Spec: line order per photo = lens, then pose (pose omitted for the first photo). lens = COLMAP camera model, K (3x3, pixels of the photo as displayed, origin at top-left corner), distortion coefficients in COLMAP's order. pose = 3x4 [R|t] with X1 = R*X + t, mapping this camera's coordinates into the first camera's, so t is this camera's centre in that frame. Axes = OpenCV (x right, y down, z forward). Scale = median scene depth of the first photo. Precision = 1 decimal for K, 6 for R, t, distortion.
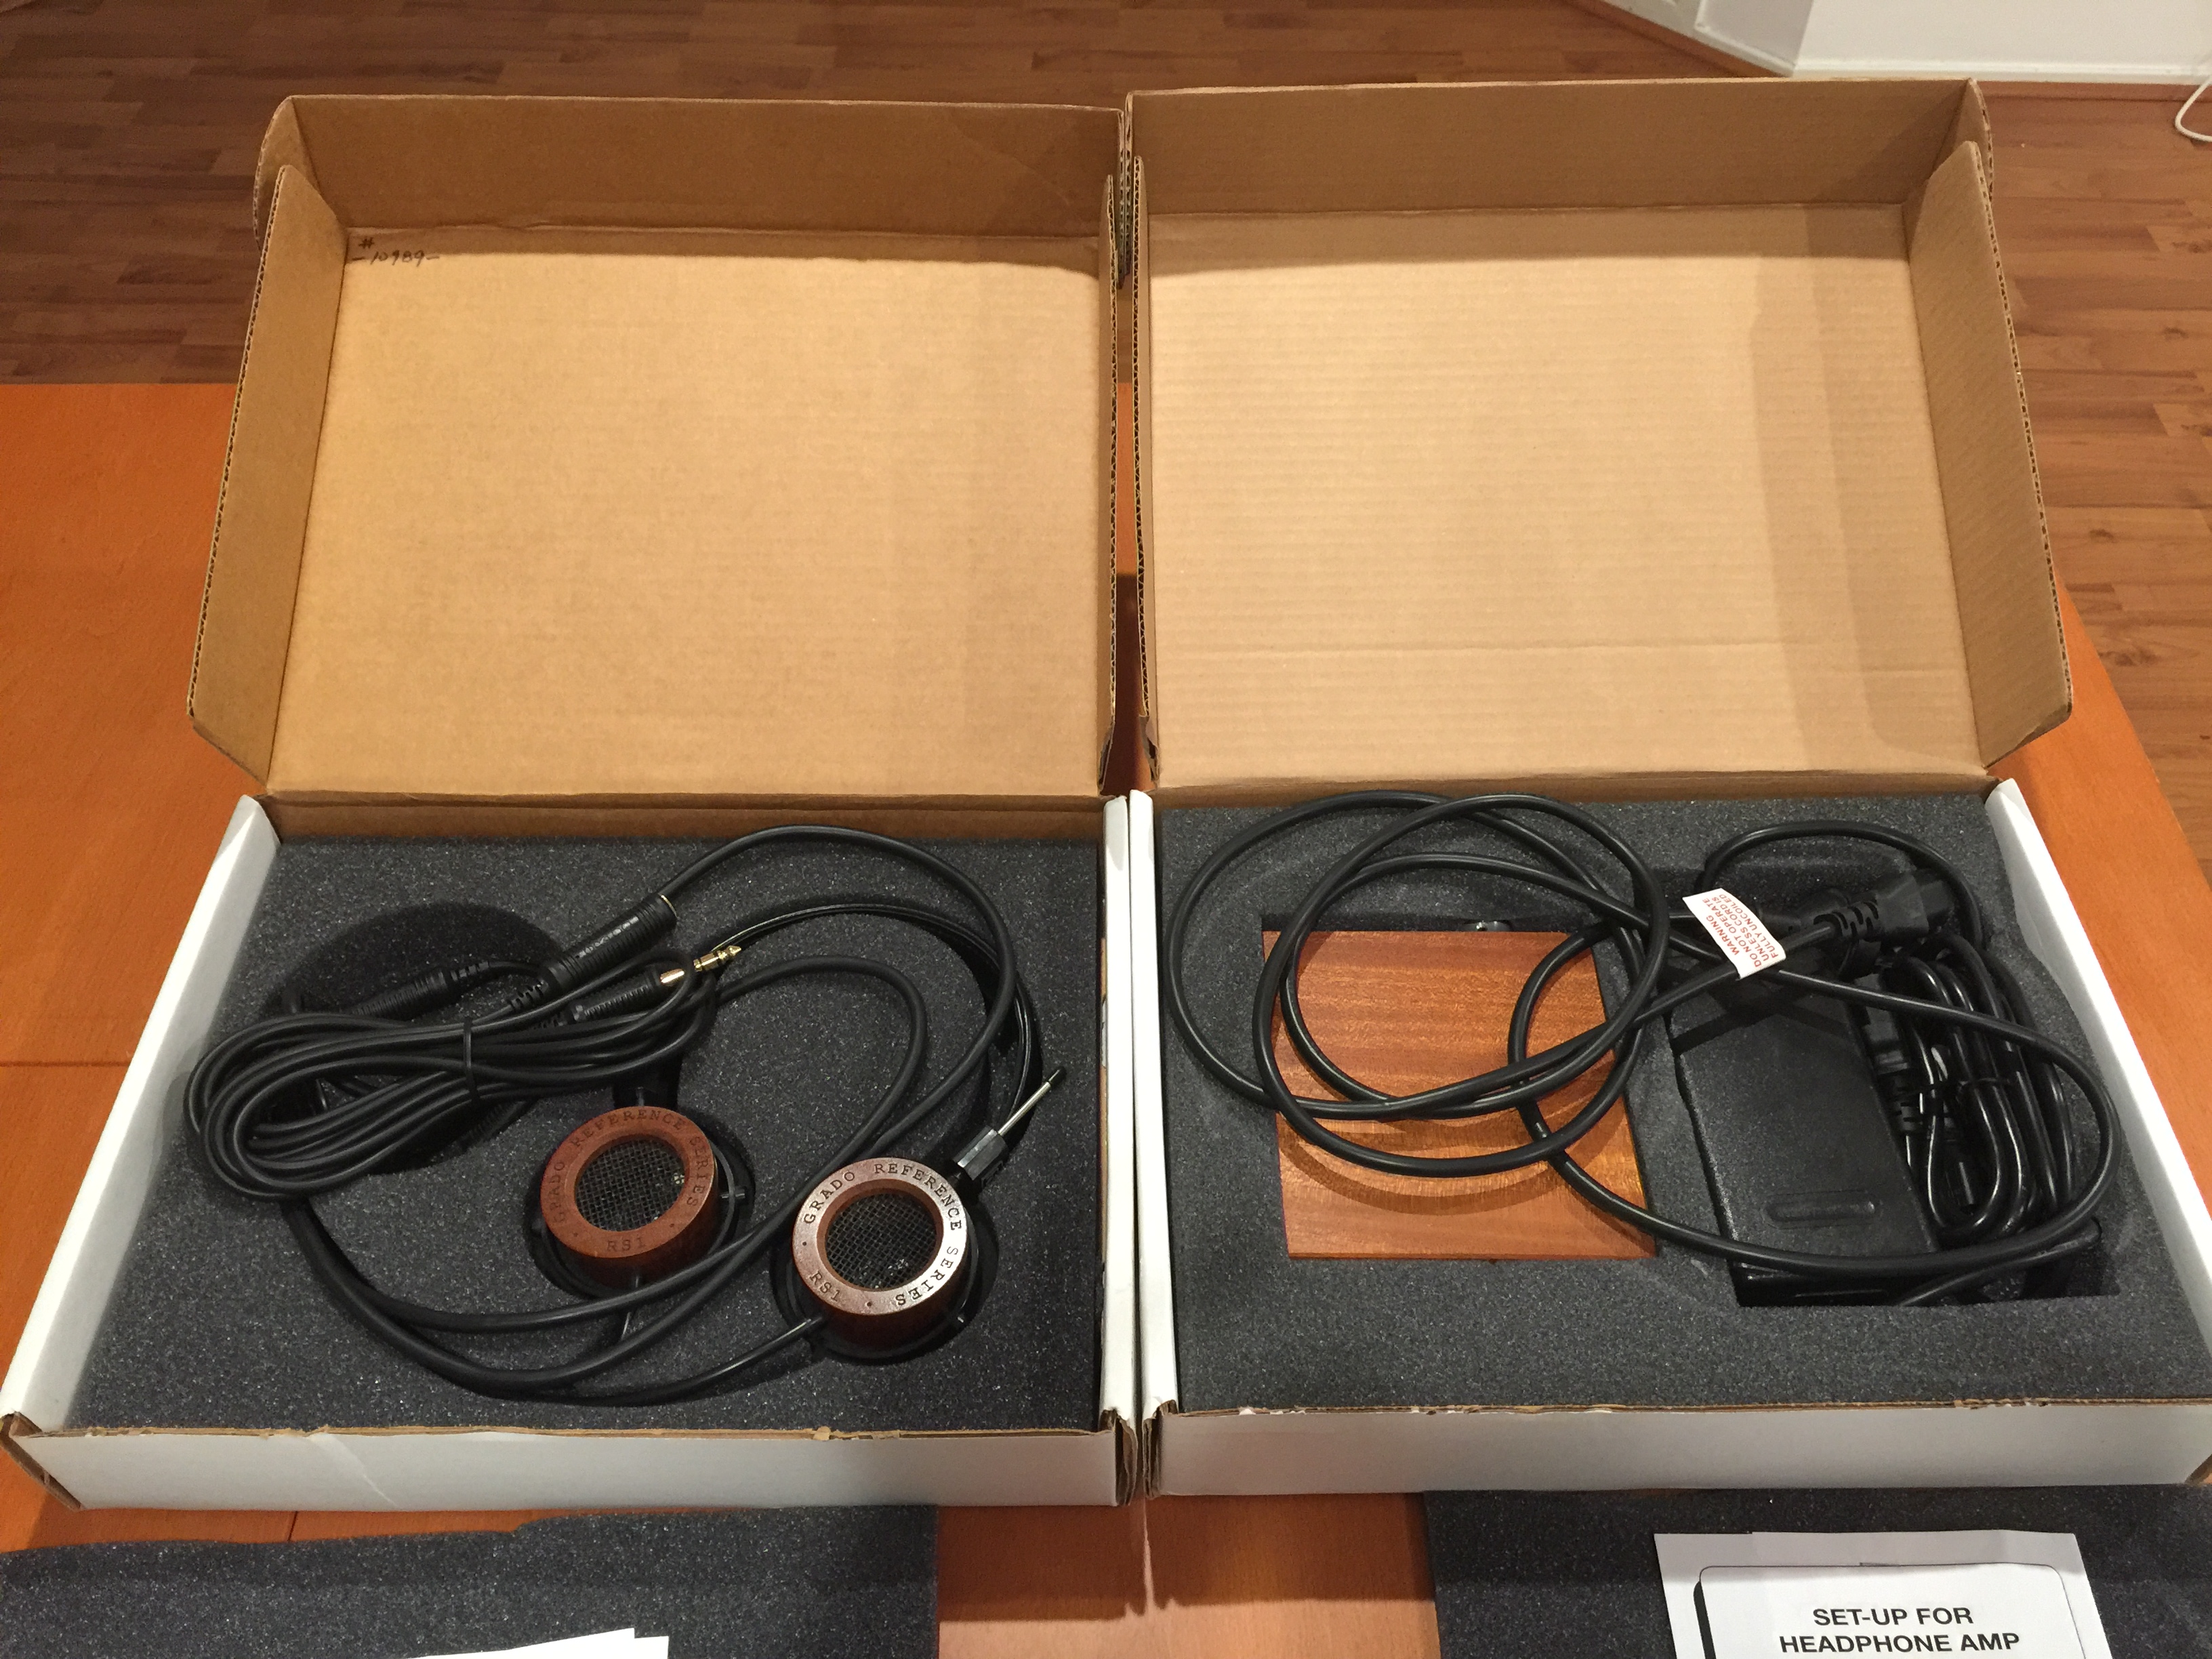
lens RADIAL K [[1880.4, 0, 1109.9], [0, 1880.4, 828.7], [0, 0, 1]] dist [0.032835, -0.016373]
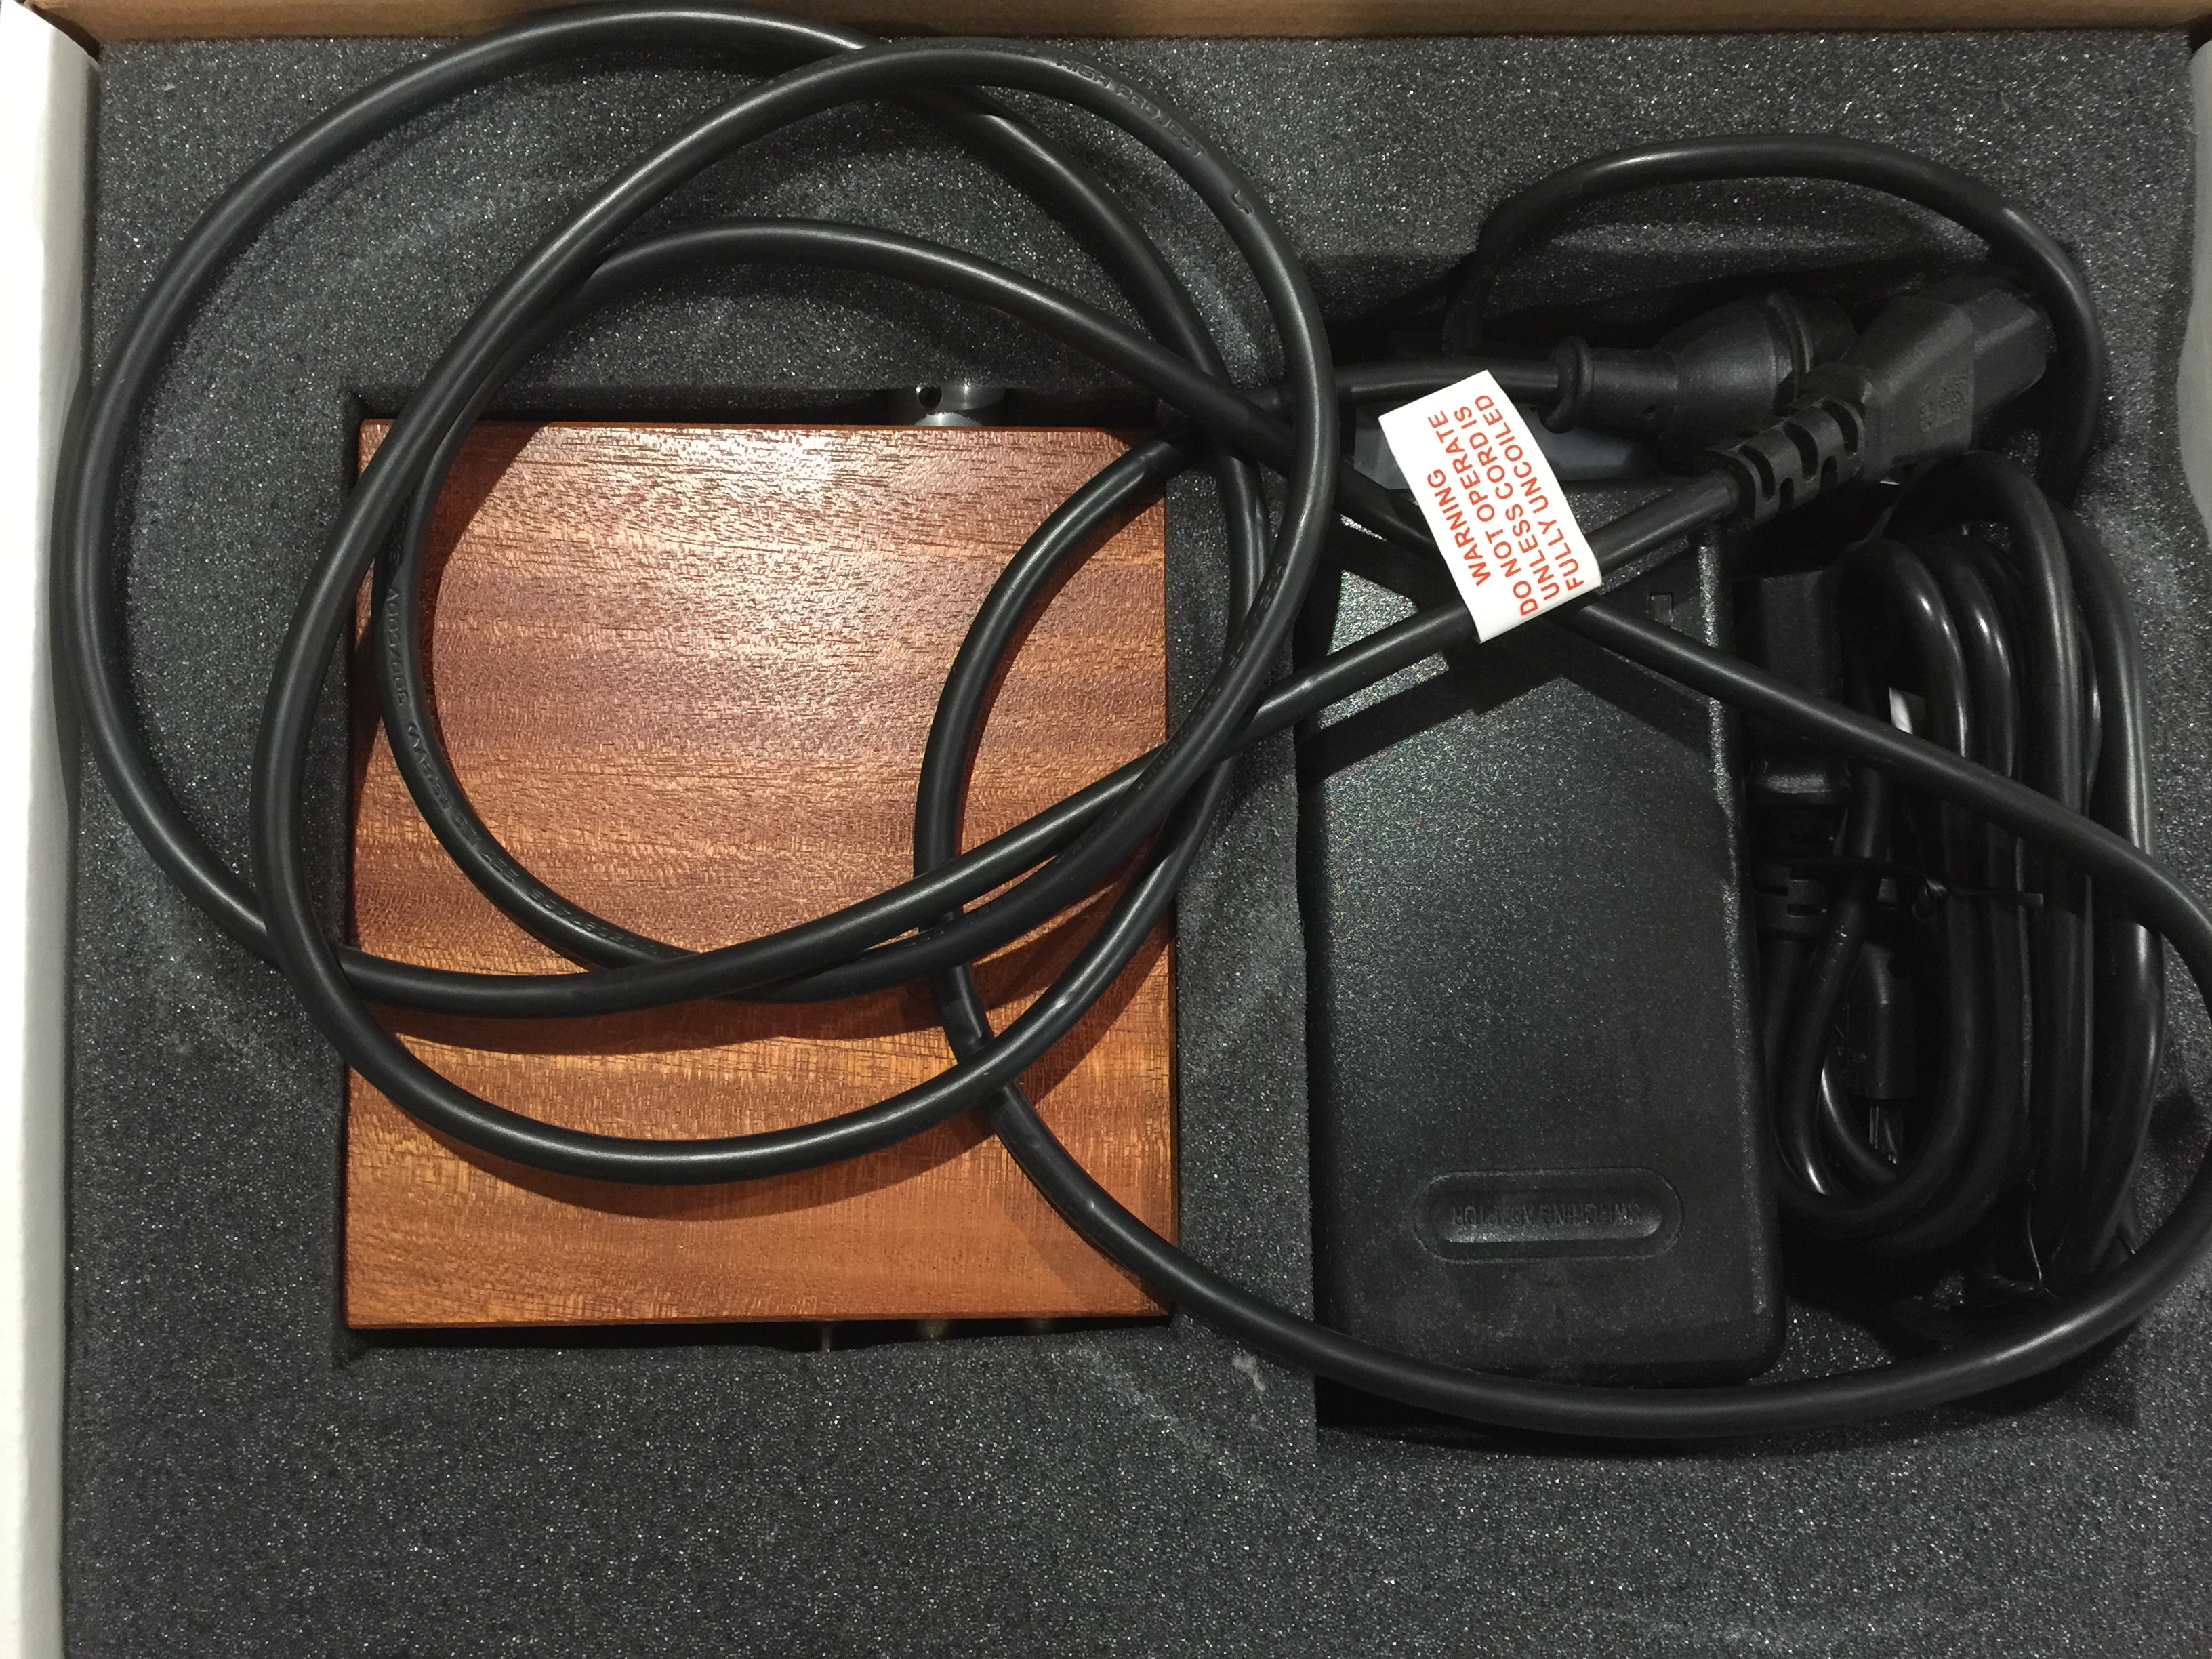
lens RADIAL K [[1880.4, 0, 1114.3], [0, 1880.4, 828.7], [0, 0, 1]] dist [0.032835, -0.016373]
pose [[0.998675, -0.004959, 0.051213, 0.196184], [-0.026647, 0.801607, 0.597257, -0.108381], [-0.044015, -0.597831, 0.800413, 0.548009]]
